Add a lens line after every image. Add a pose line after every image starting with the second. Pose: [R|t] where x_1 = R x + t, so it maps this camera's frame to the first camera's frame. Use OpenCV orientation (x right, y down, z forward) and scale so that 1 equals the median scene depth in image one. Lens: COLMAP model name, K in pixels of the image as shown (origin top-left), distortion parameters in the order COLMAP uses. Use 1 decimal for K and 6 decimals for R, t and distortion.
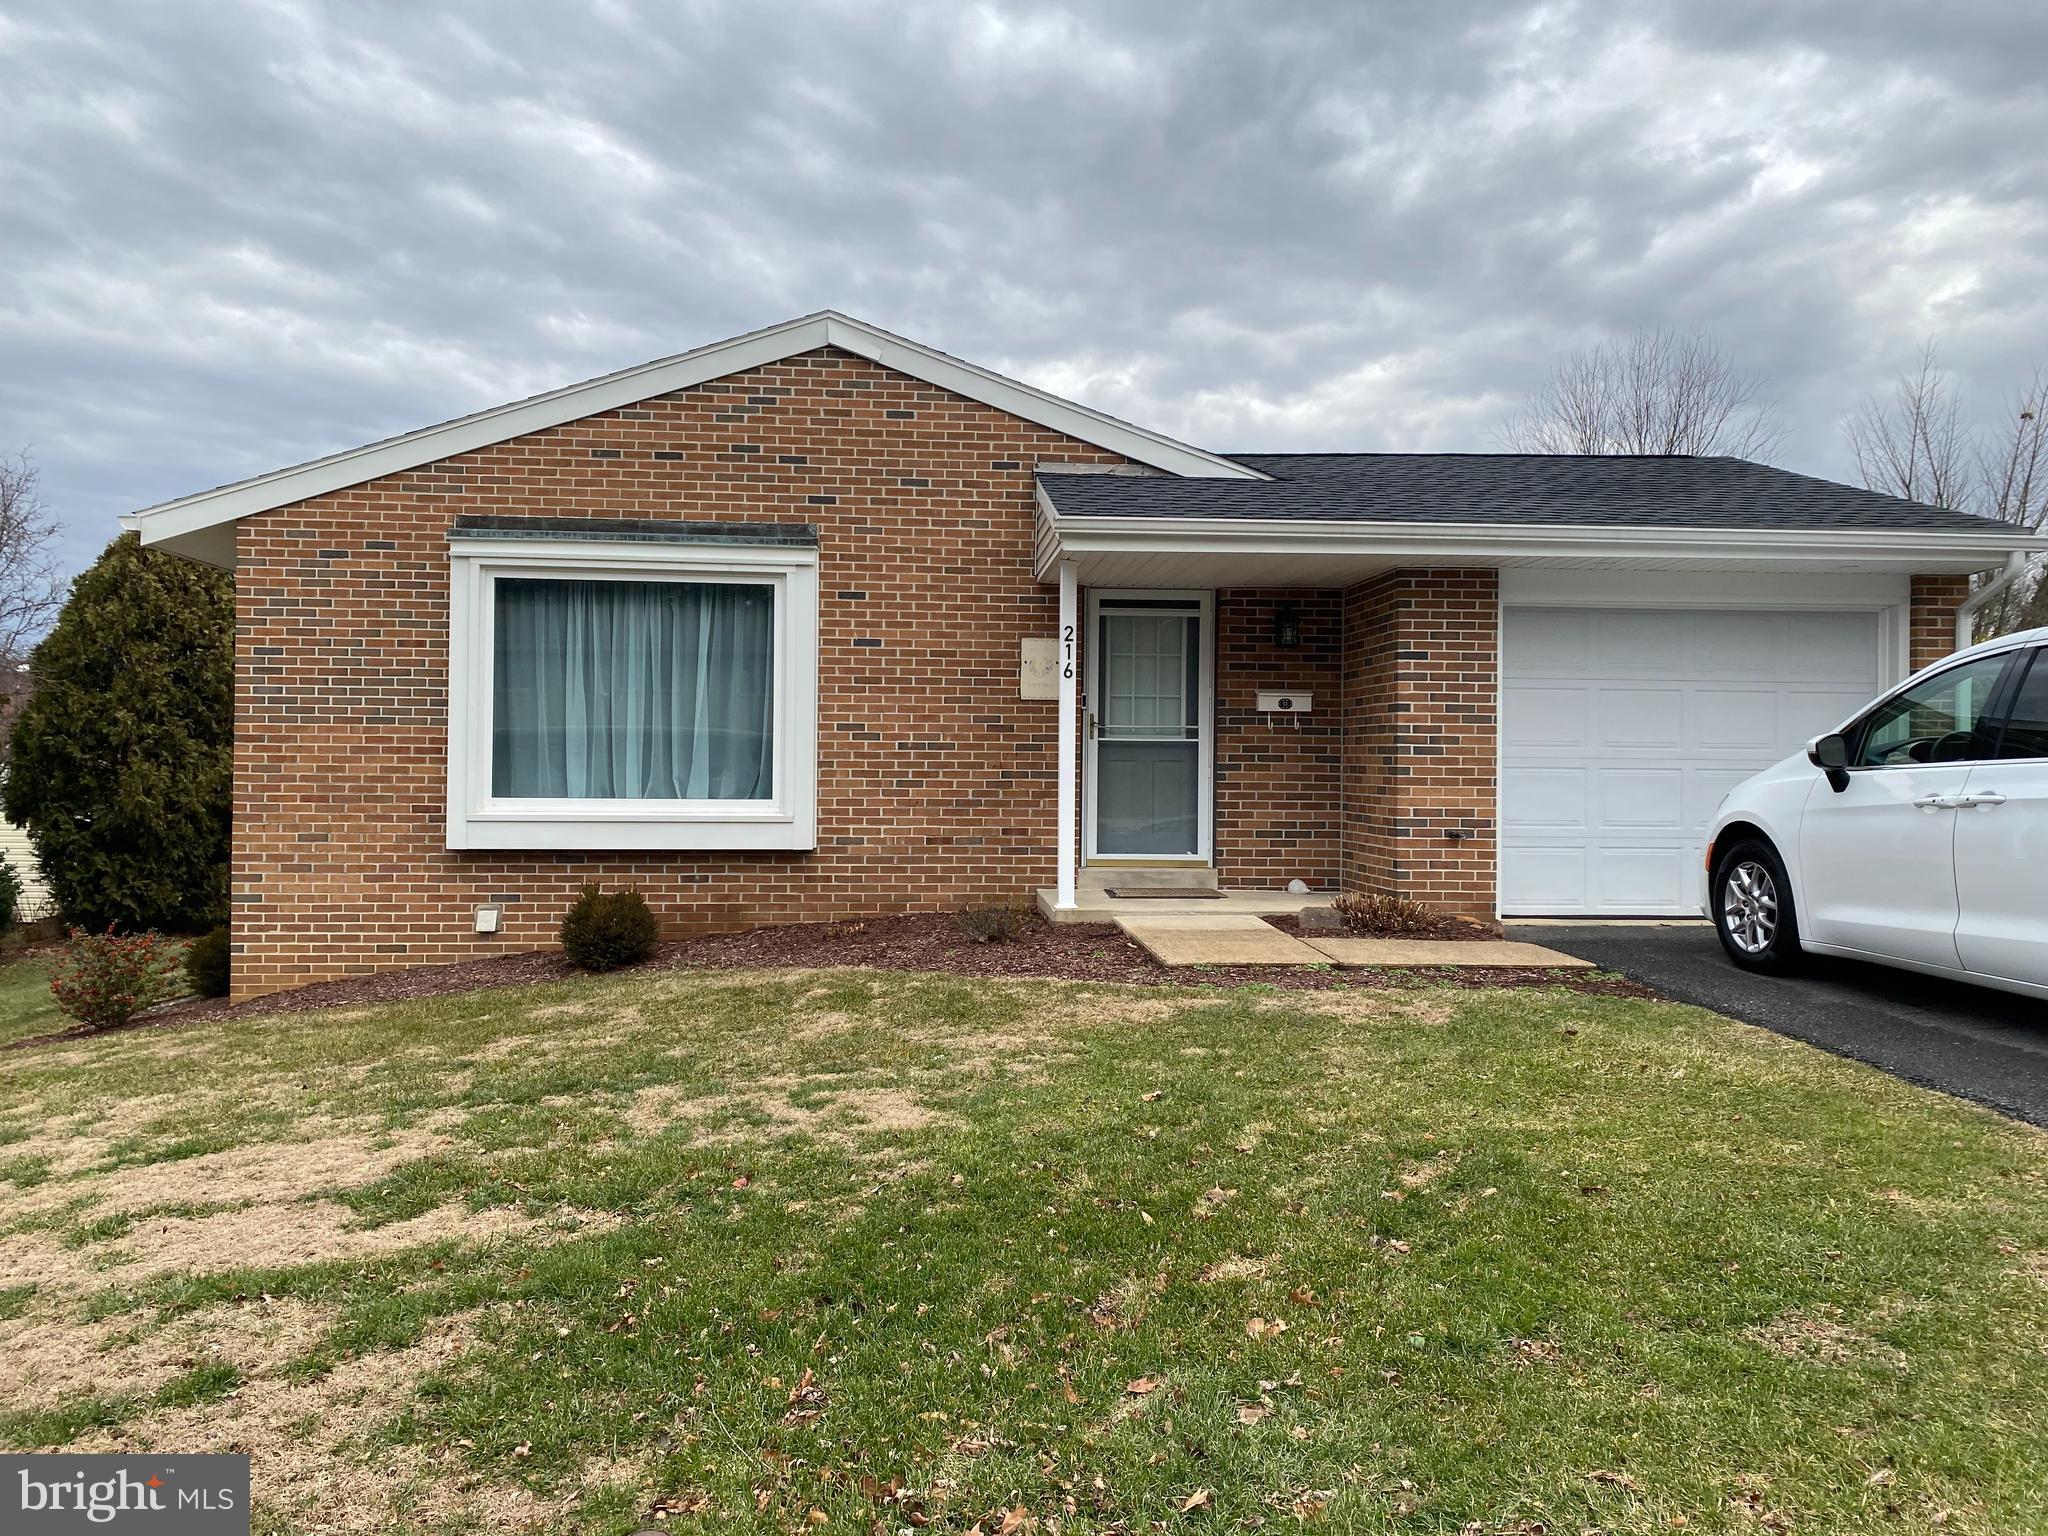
lens RADIAL K [[1654.8, 0, 1041.7], [0, 1654.8, 782.9], [0, 0, 1]] dist [0.060041, -0.060957]
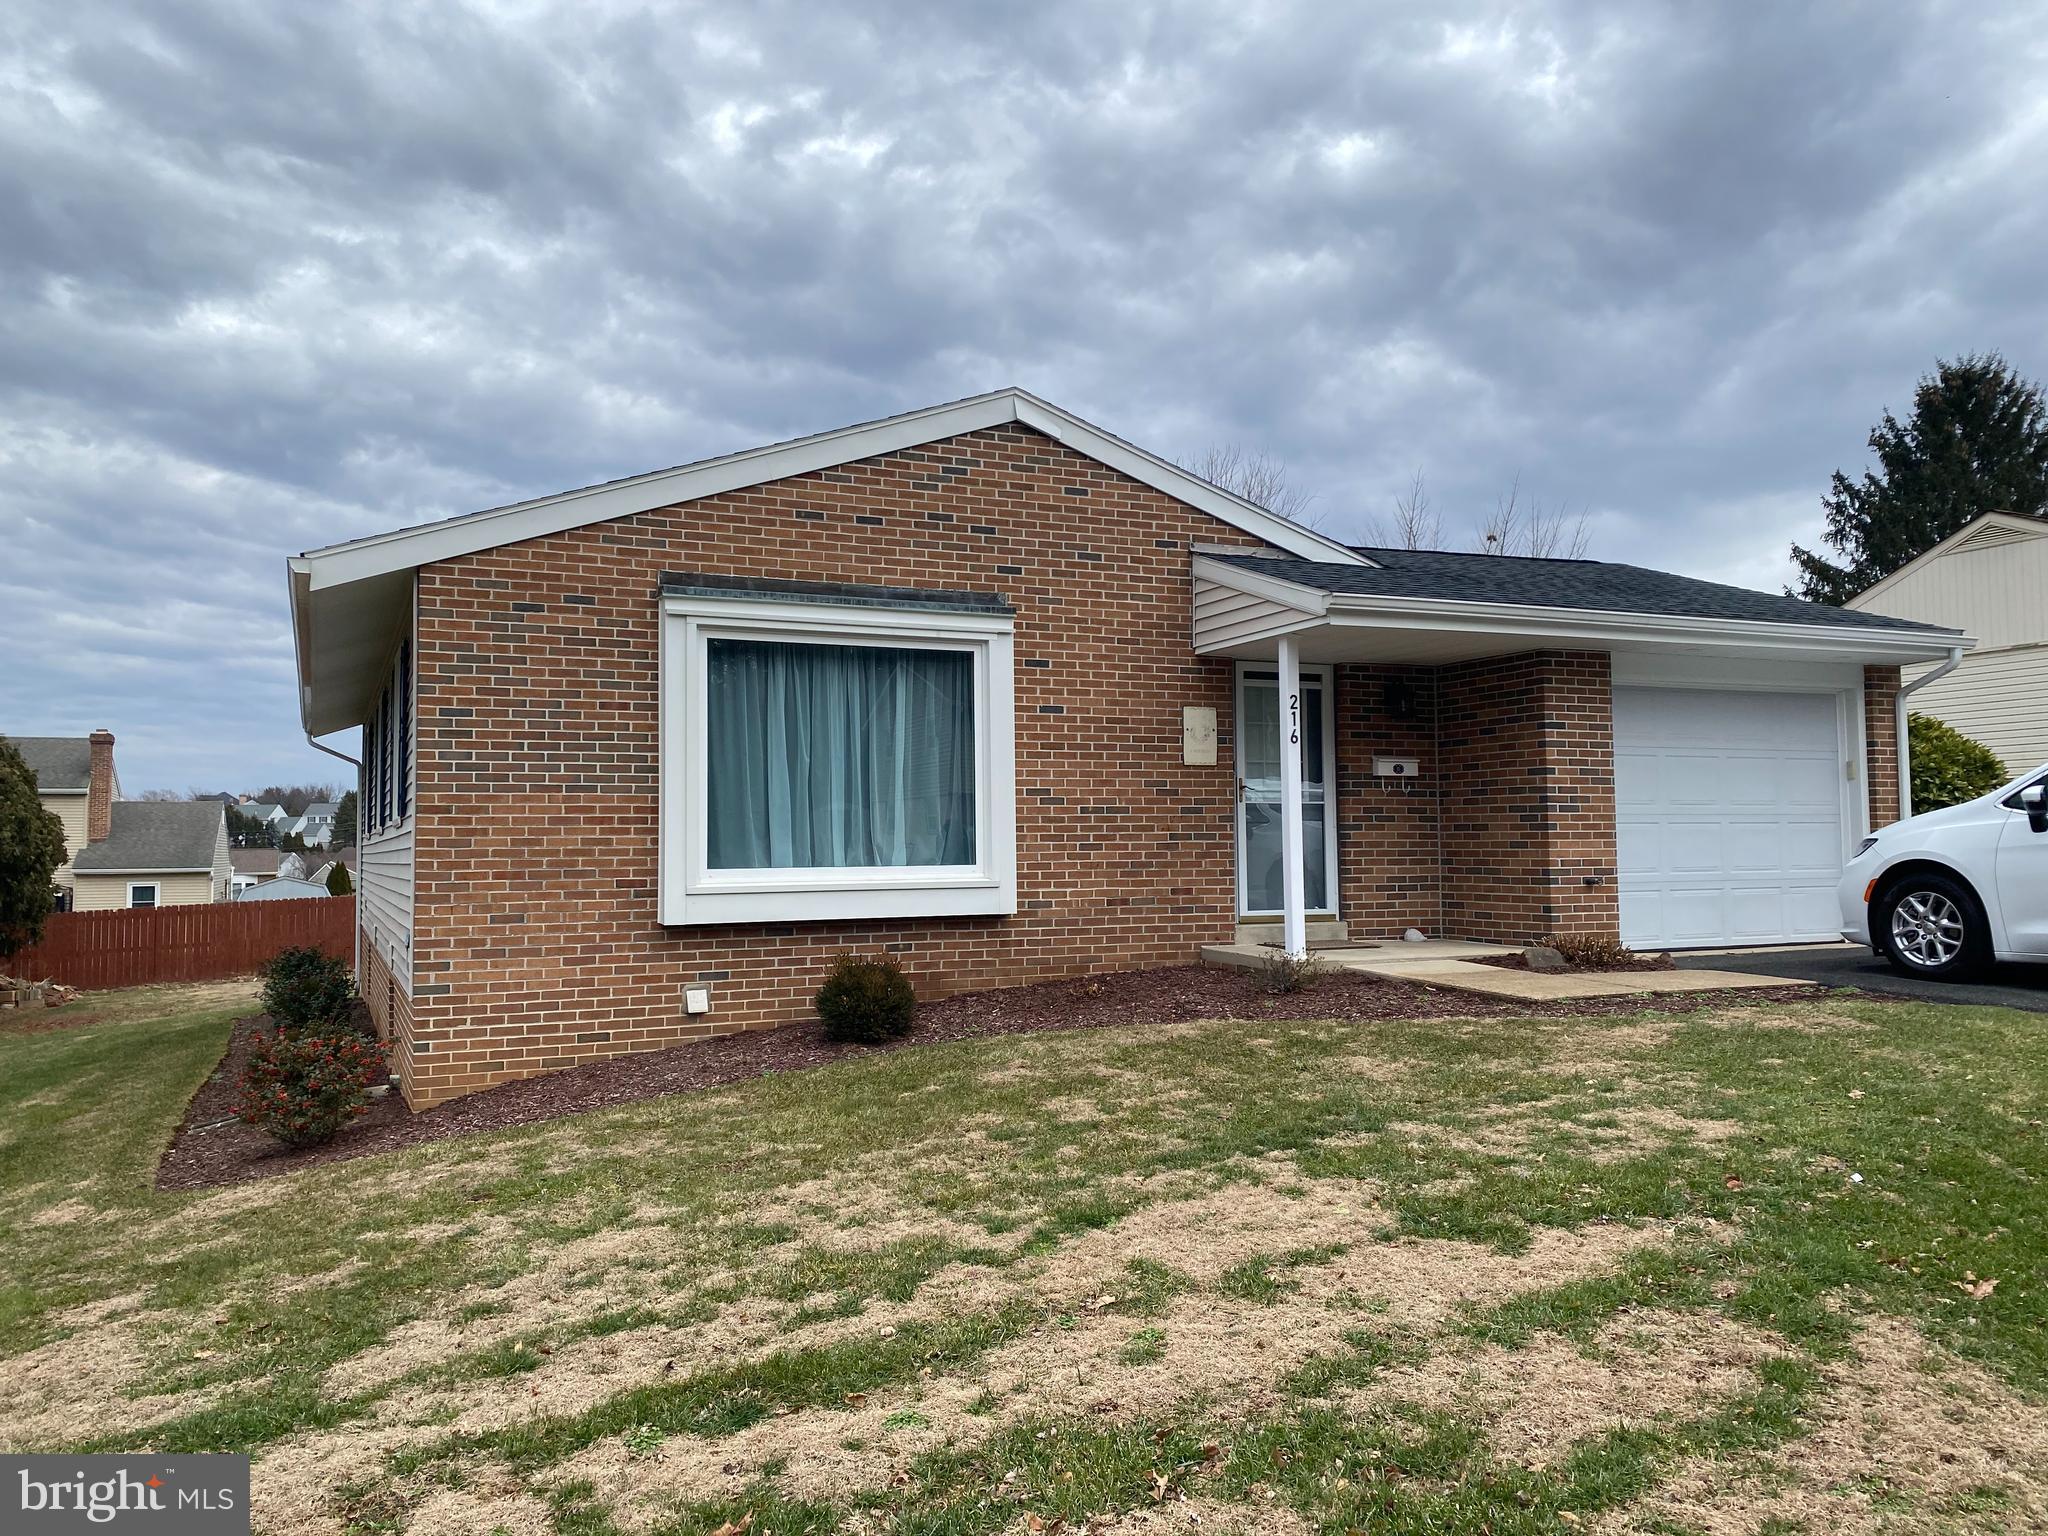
lens RADIAL K [[1654.8, 0, 1034.9], [0, 1654.8, 763.3], [0, 0, 1]] dist [0.060041, -0.060957]
pose [[0.936146, -0.000365, 0.351611, -0.482222], [0.021957, 0.998109, -0.057422, 0.006927], [-0.350925, 0.061475, 0.934384, 0.052349]]
